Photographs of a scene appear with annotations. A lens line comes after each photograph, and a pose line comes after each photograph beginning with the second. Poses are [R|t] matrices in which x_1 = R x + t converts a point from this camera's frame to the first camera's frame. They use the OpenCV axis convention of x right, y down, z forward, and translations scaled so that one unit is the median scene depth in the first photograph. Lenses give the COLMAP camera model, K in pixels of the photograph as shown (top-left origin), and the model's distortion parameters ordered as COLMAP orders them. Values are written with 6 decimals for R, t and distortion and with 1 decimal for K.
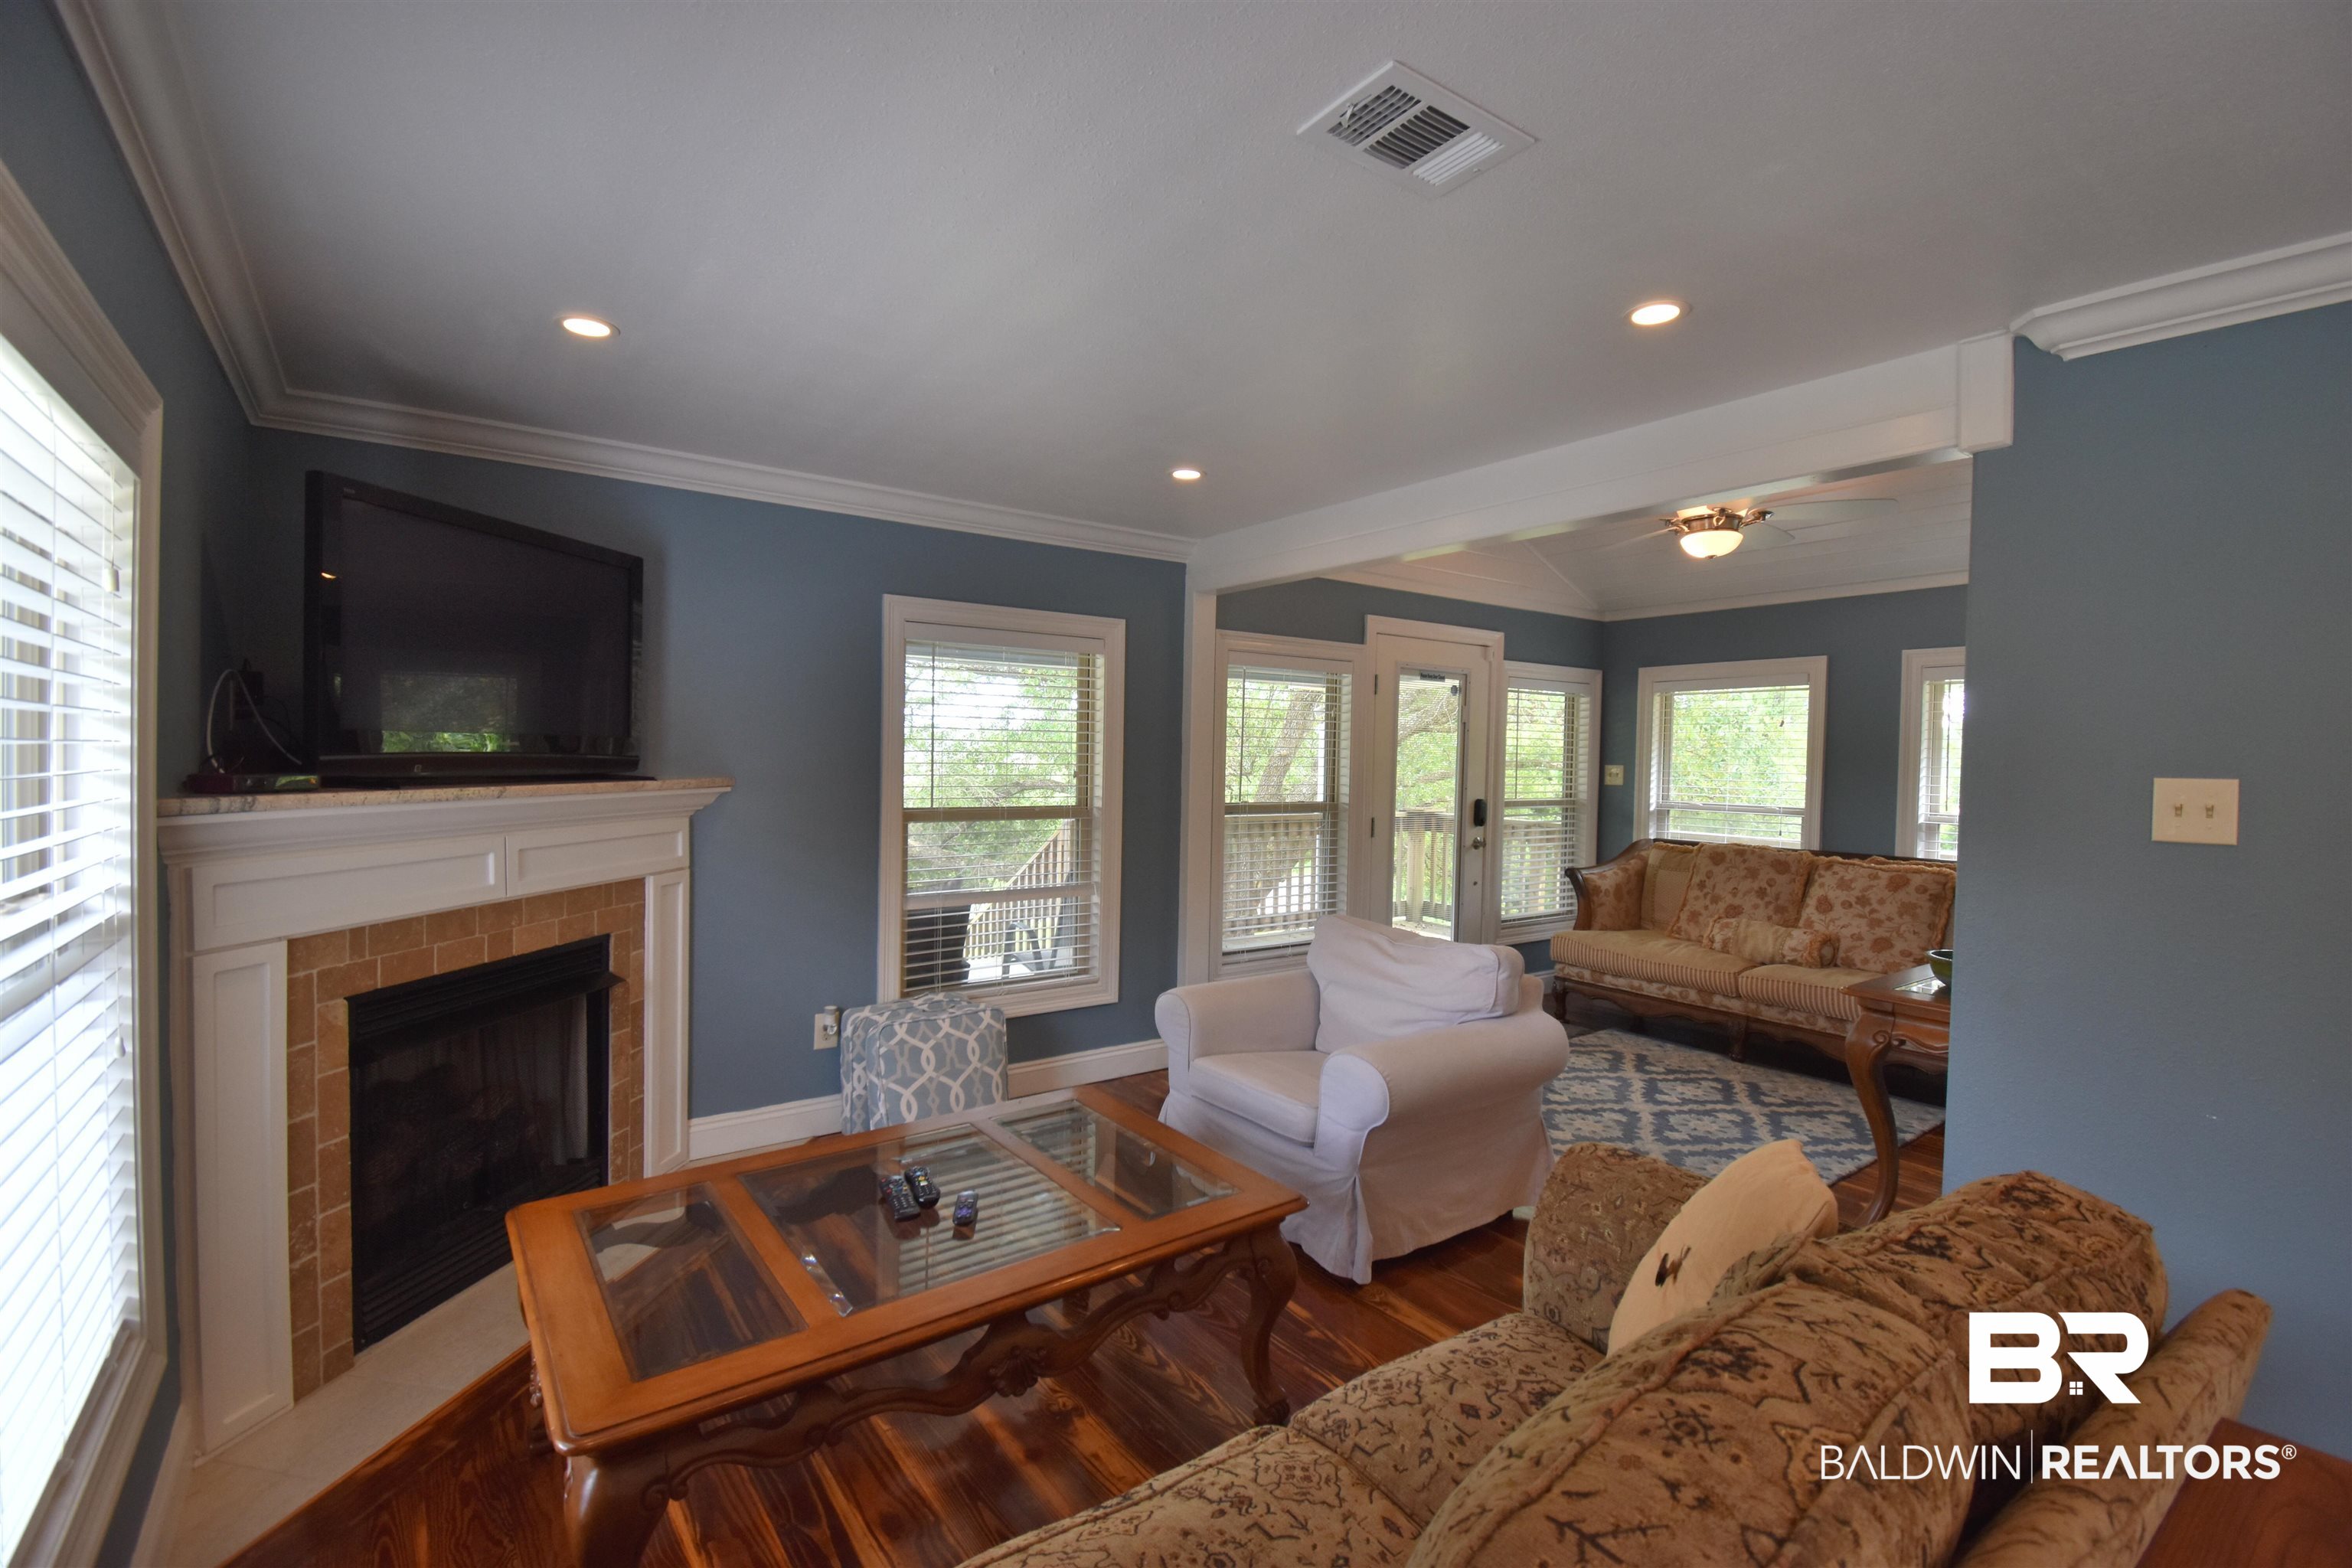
lens RADIAL K [[1044.0, 0, 1169.4], [0, 1044.0, 780.2], [0, 0, 1]] dist [0.004093, -0.014606]
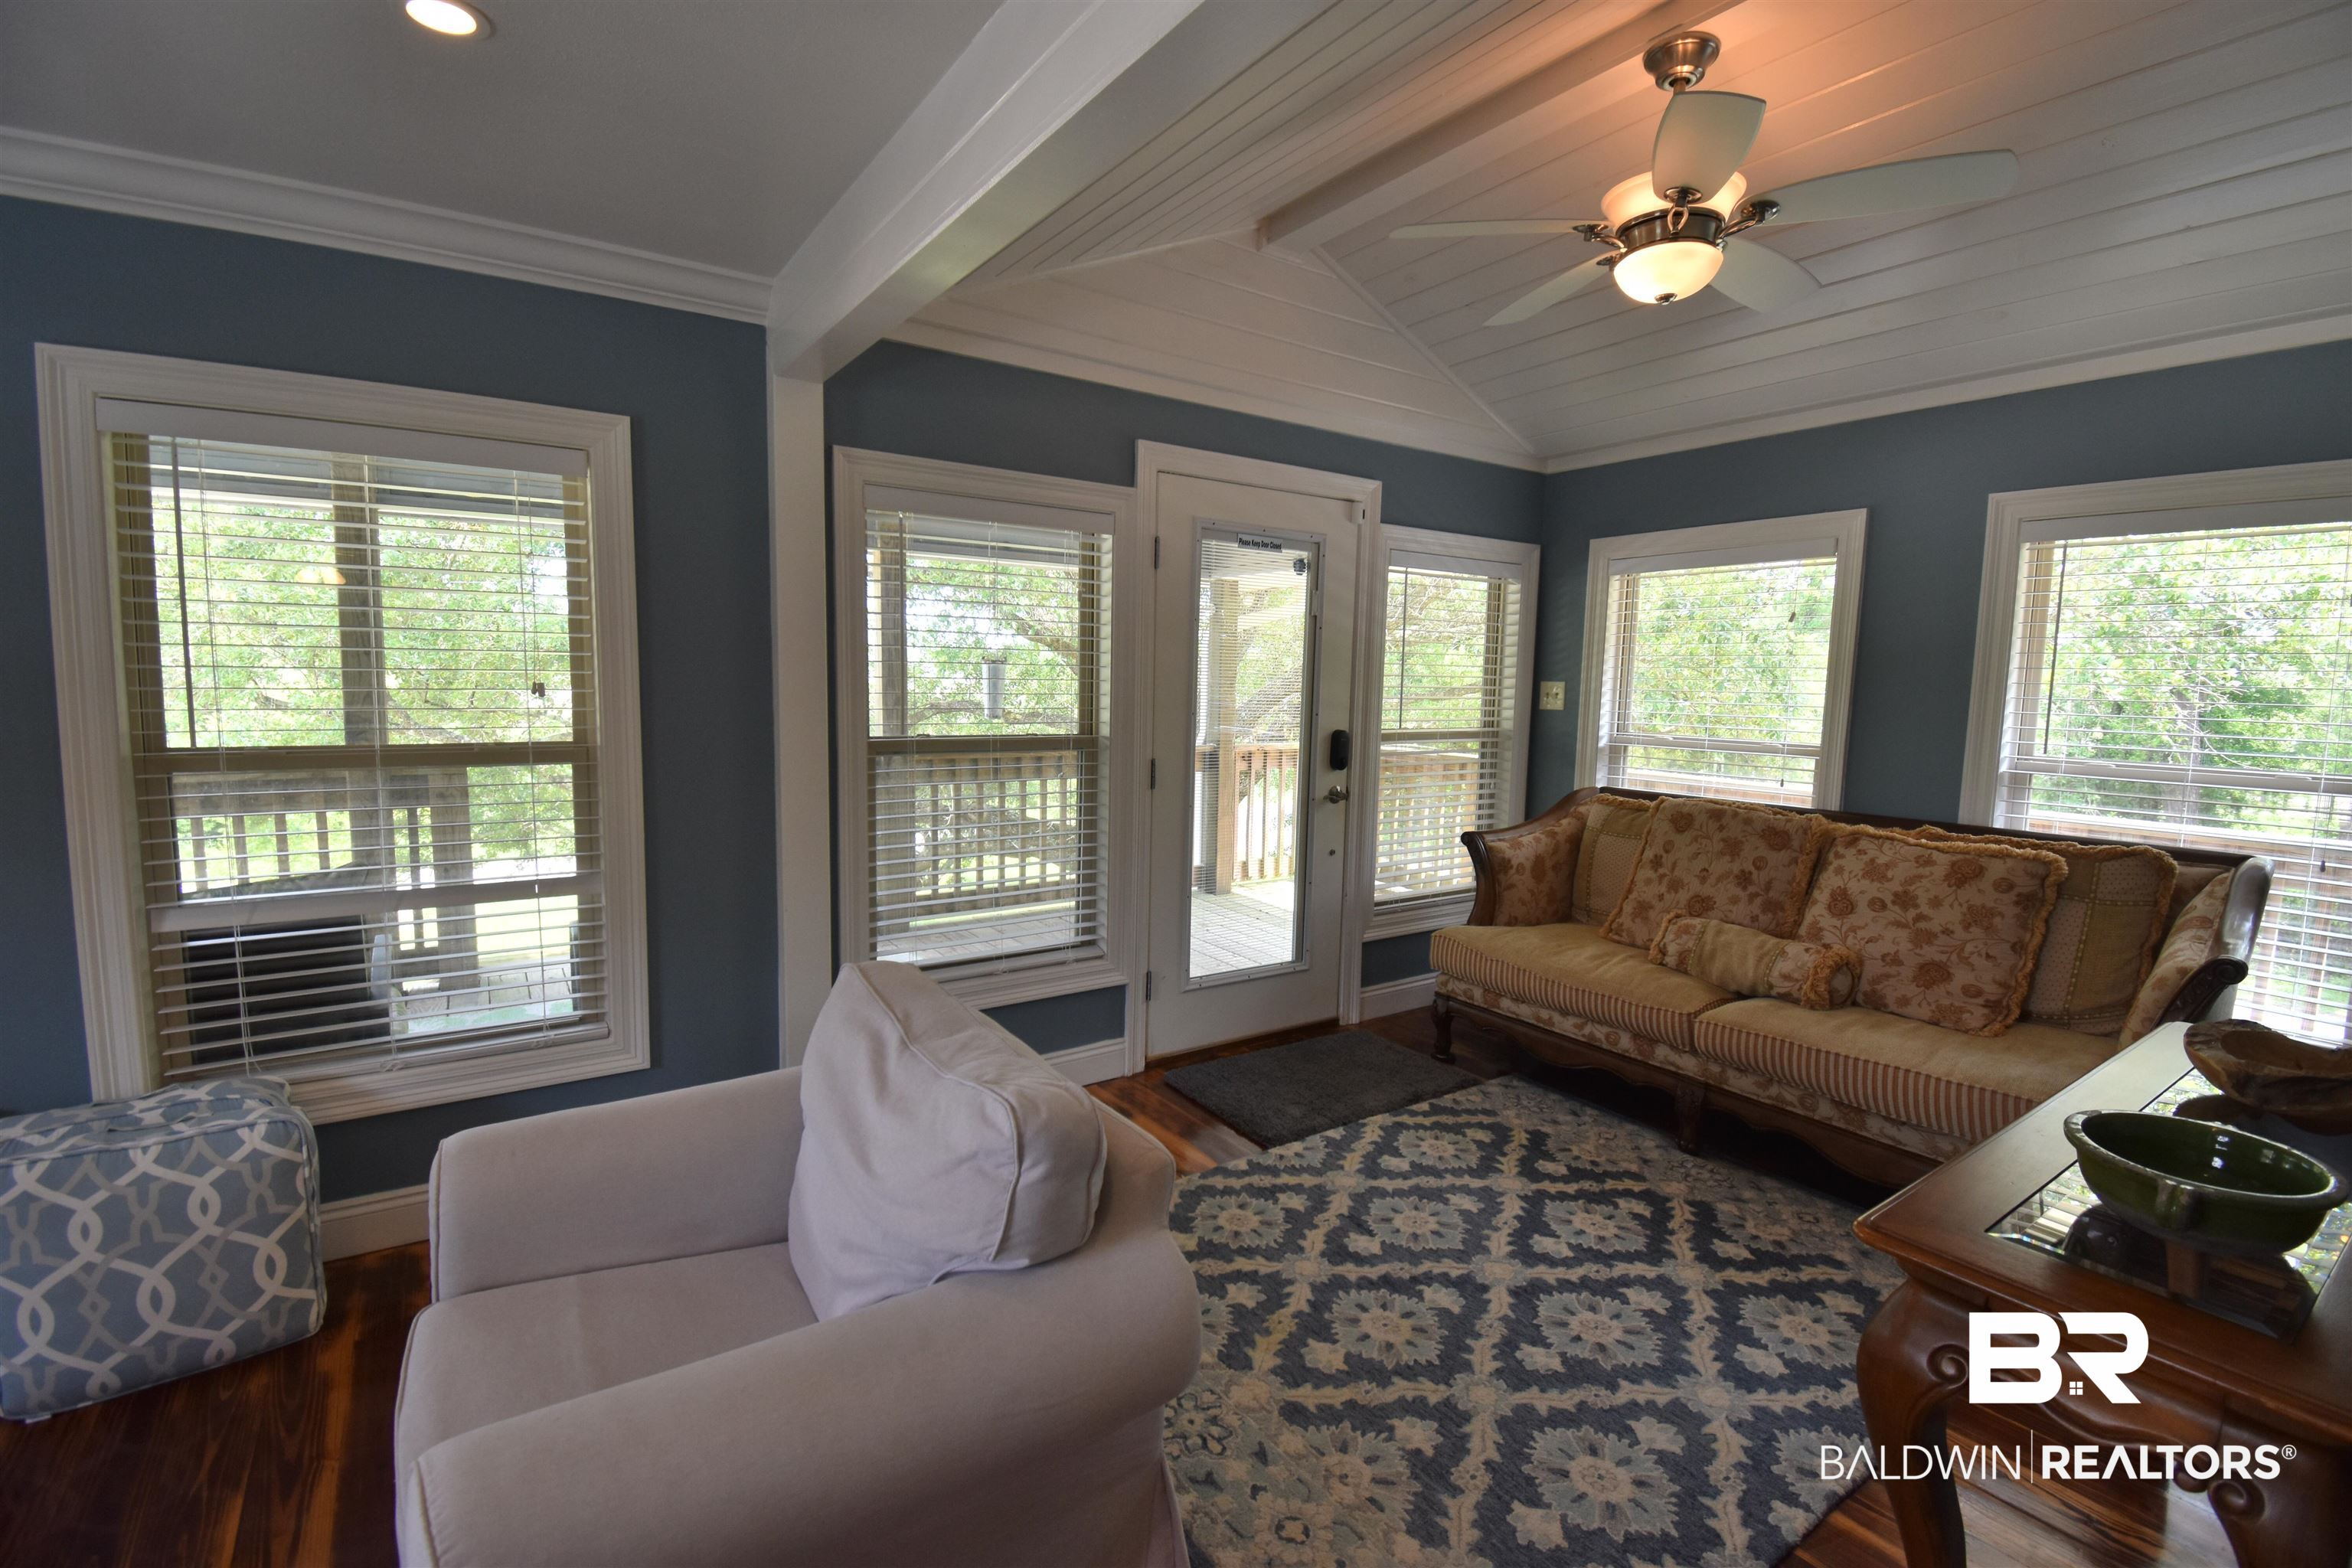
lens RADIAL K [[1044.0, 0, 1176.6], [0, 1044.0, 783.4], [0, 0, 1]] dist [0.004093, -0.014606]
pose [[0.999851, 0.004651, -0.016630, 0.245545], [-0.003349, 0.996992, 0.077438, 0.000746], [0.016940, -0.077371, 0.996858, 0.385182]]
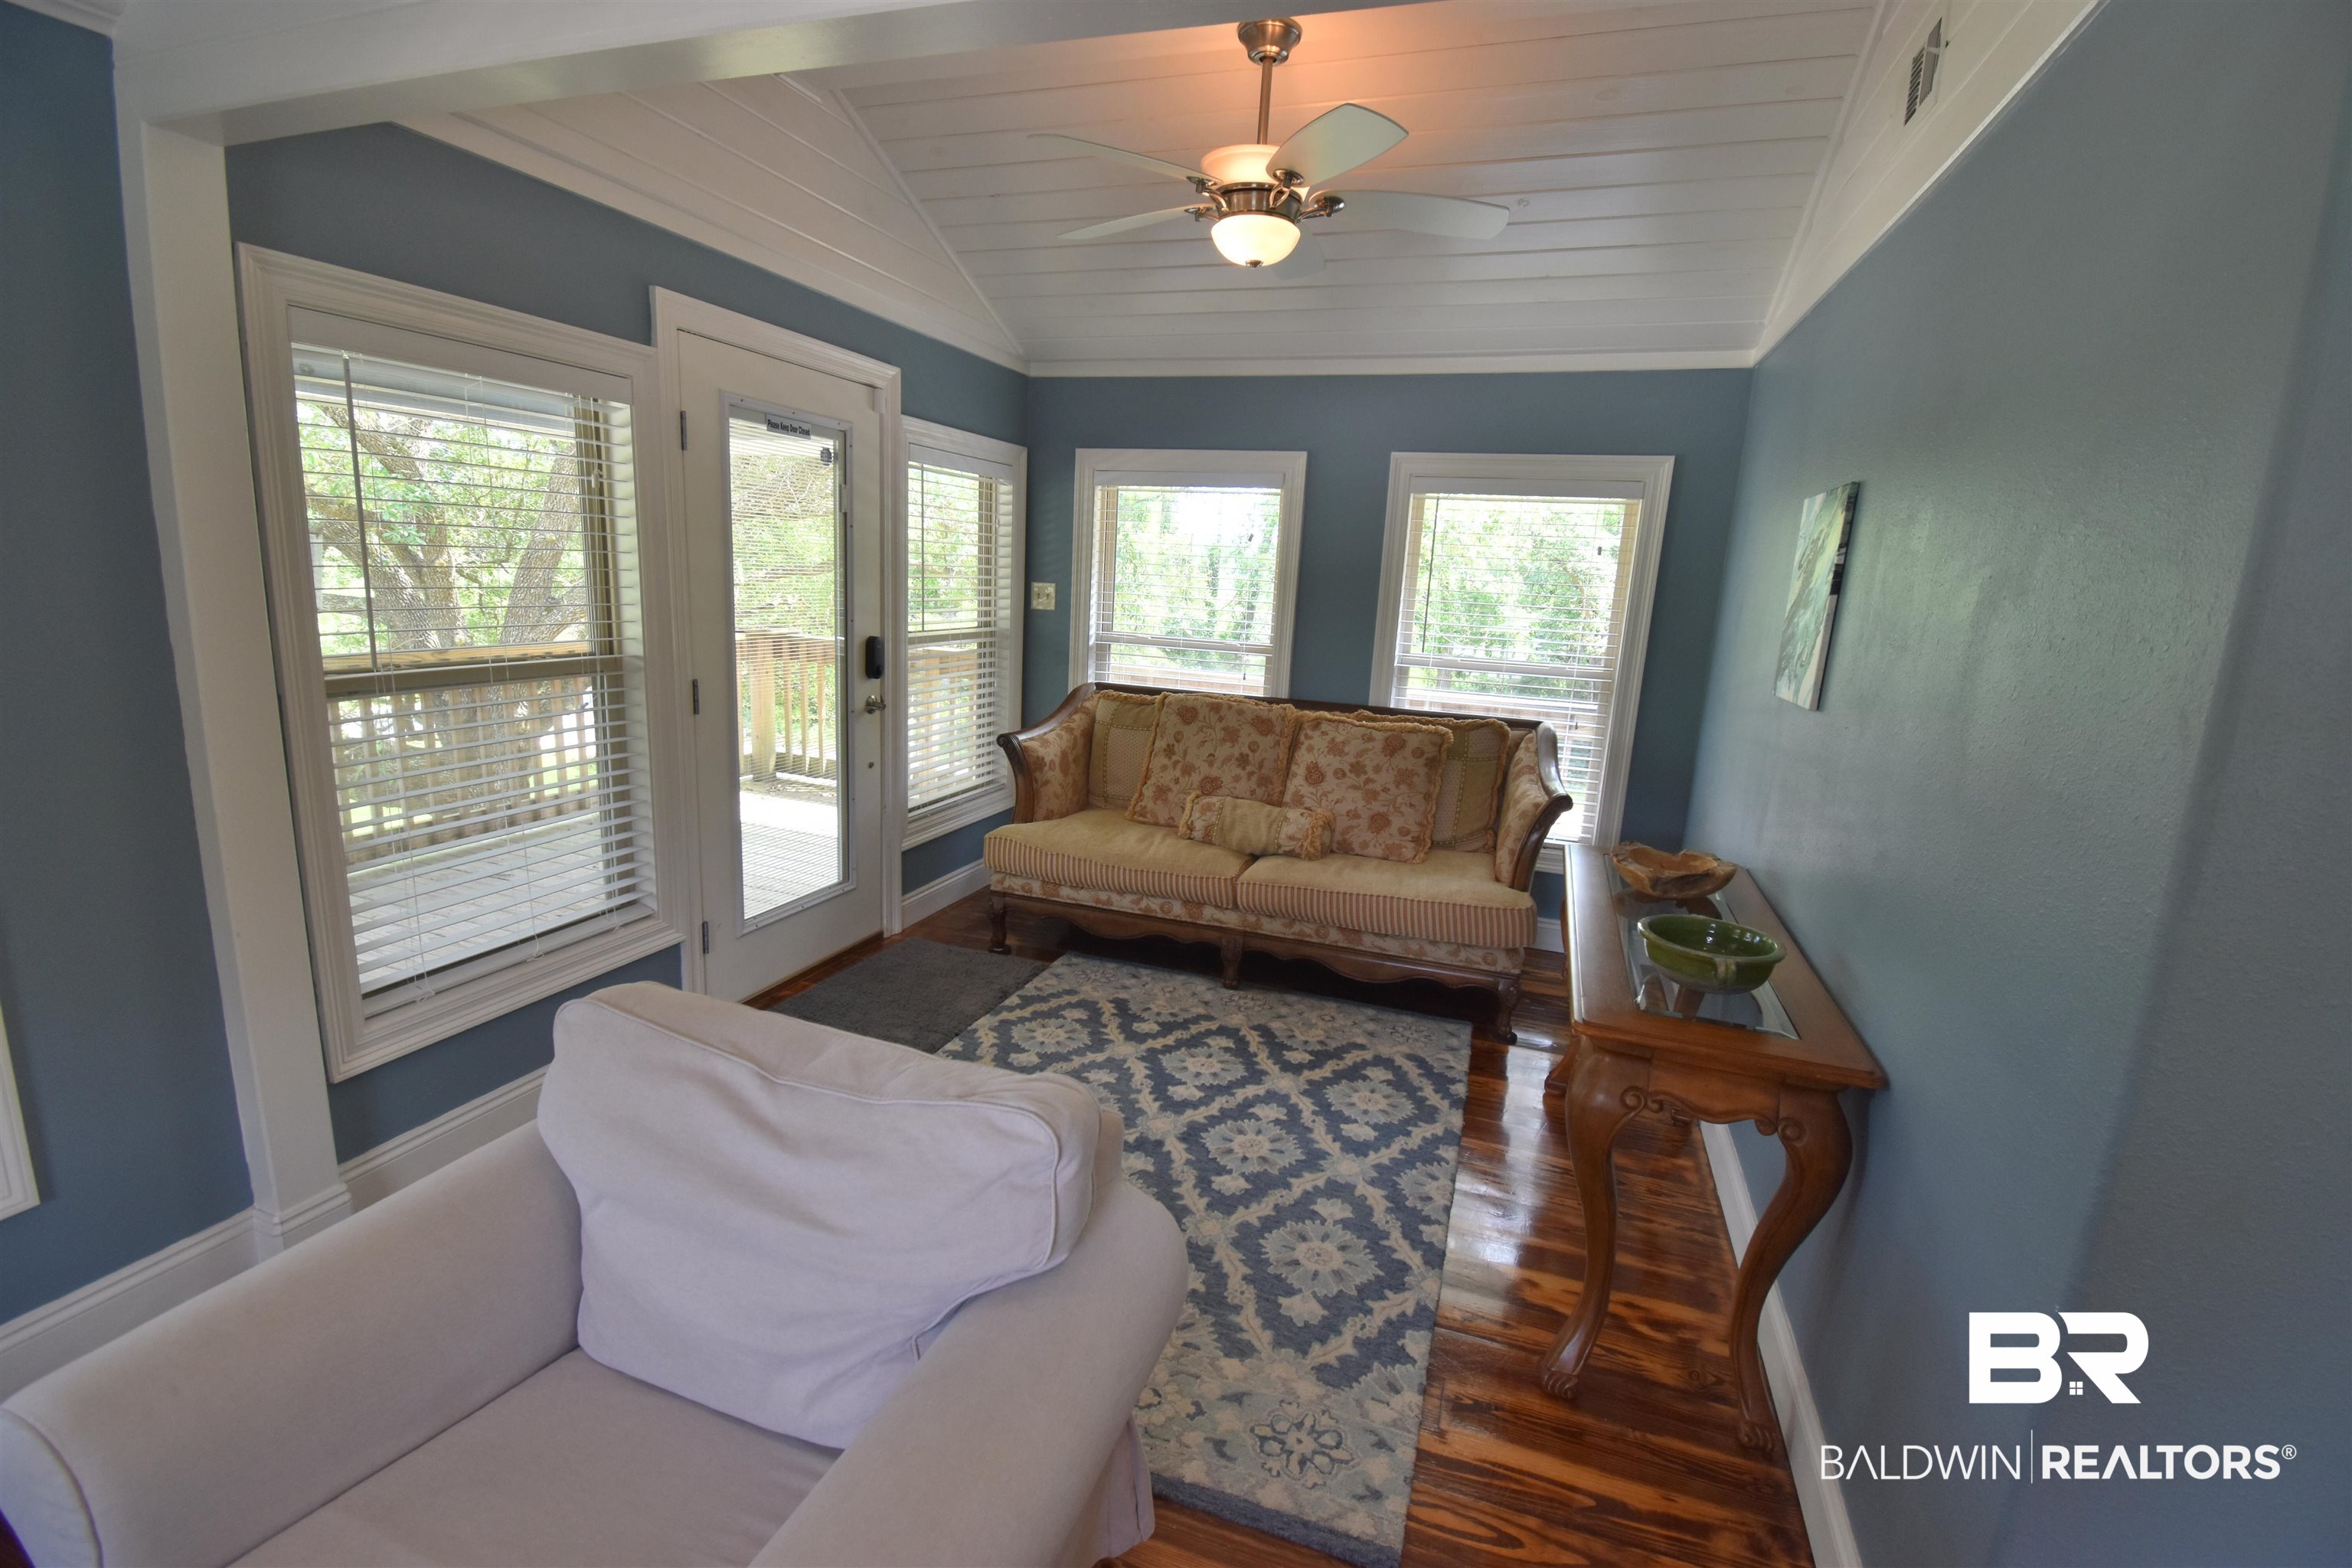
lens RADIAL K [[1044.0, 0, 1201.1], [0, 1044.0, 788.3], [0, 0, 1]] dist [0.004093, -0.014606]
pose [[0.804191, -0.097172, 0.586374, 0.088452], [-0.025092, 0.980116, 0.196834, -0.026411], [-0.593841, -0.173005, 0.785762, 0.431927]]
